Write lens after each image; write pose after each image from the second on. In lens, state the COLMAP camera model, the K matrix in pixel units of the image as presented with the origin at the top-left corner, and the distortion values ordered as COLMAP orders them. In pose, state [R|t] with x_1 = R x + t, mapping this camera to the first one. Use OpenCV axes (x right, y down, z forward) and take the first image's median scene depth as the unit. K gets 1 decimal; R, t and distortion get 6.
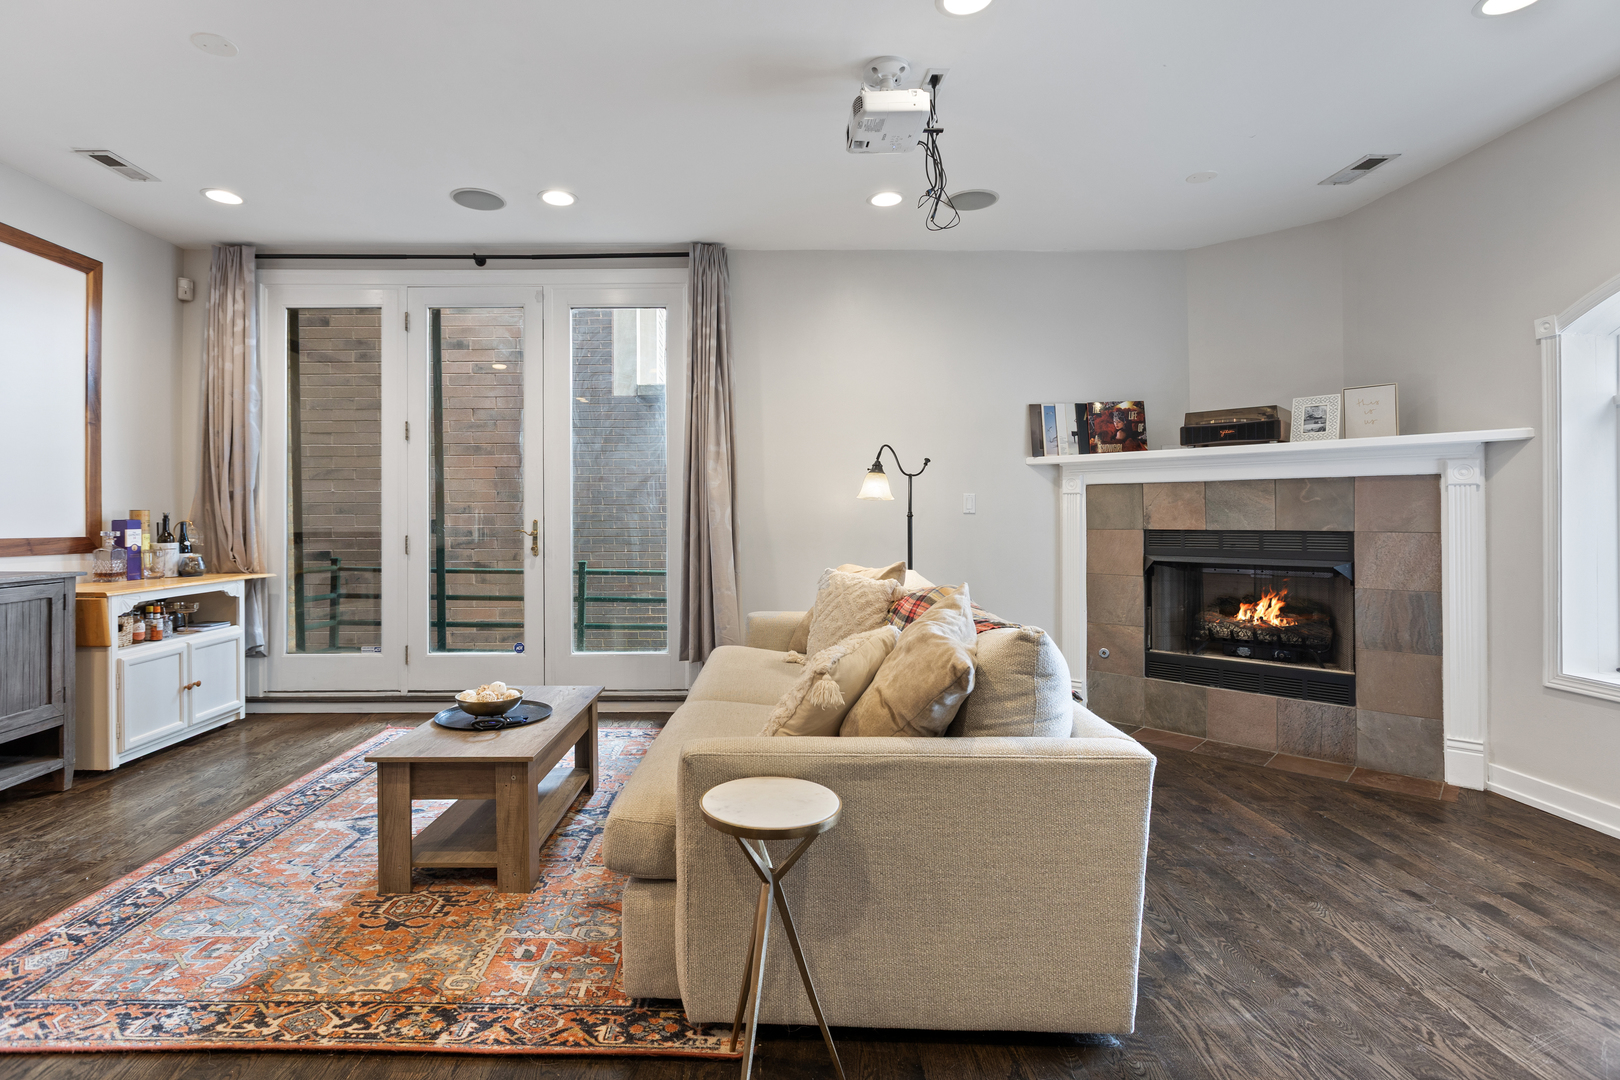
lens RADIAL K [[830.1, 0, 805.6], [0, 830.1, 530.9], [0, 0, 1]] dist [-0.005222, -0.000944]
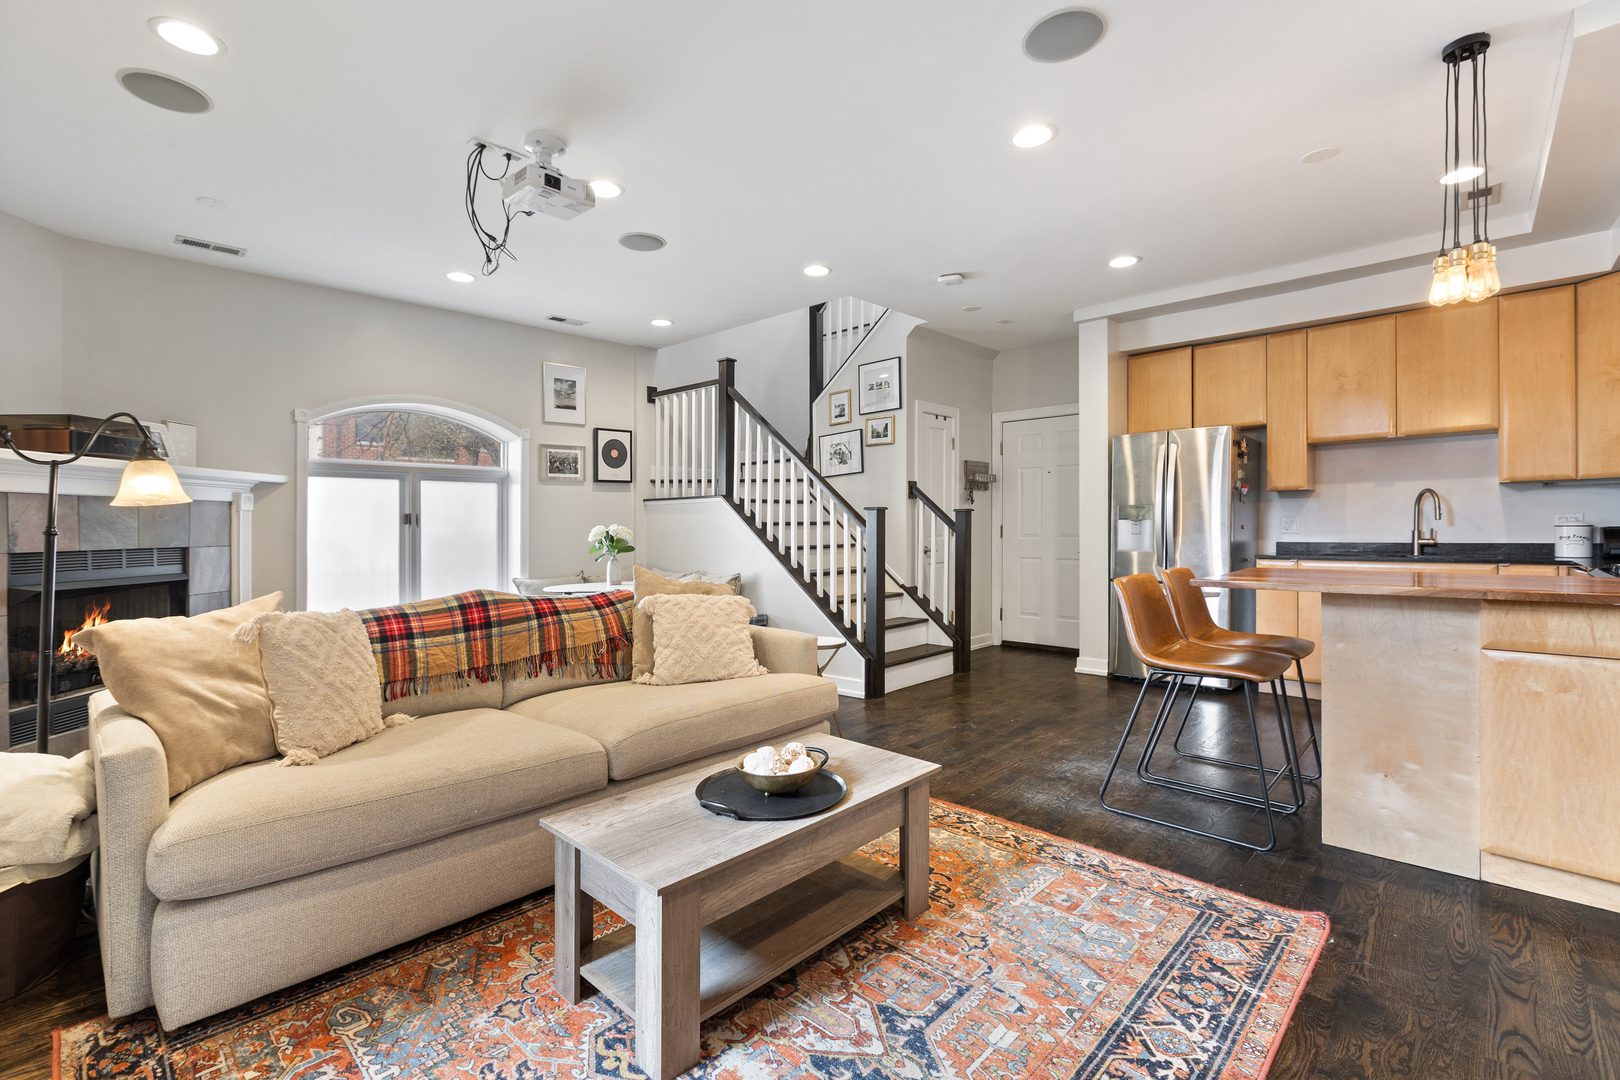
lens RADIAL K [[722.1, 0, 808.9], [0, 722.1, 543.1], [0, 0, 1]] dist [-0.001616, -0.000263]
pose [[-0.719197, -0.002714, 0.694801, -1.072436], [0.030587, 0.998899, 0.035564, -0.023053], [-0.694133, 0.046829, -0.718322, 1.805669]]
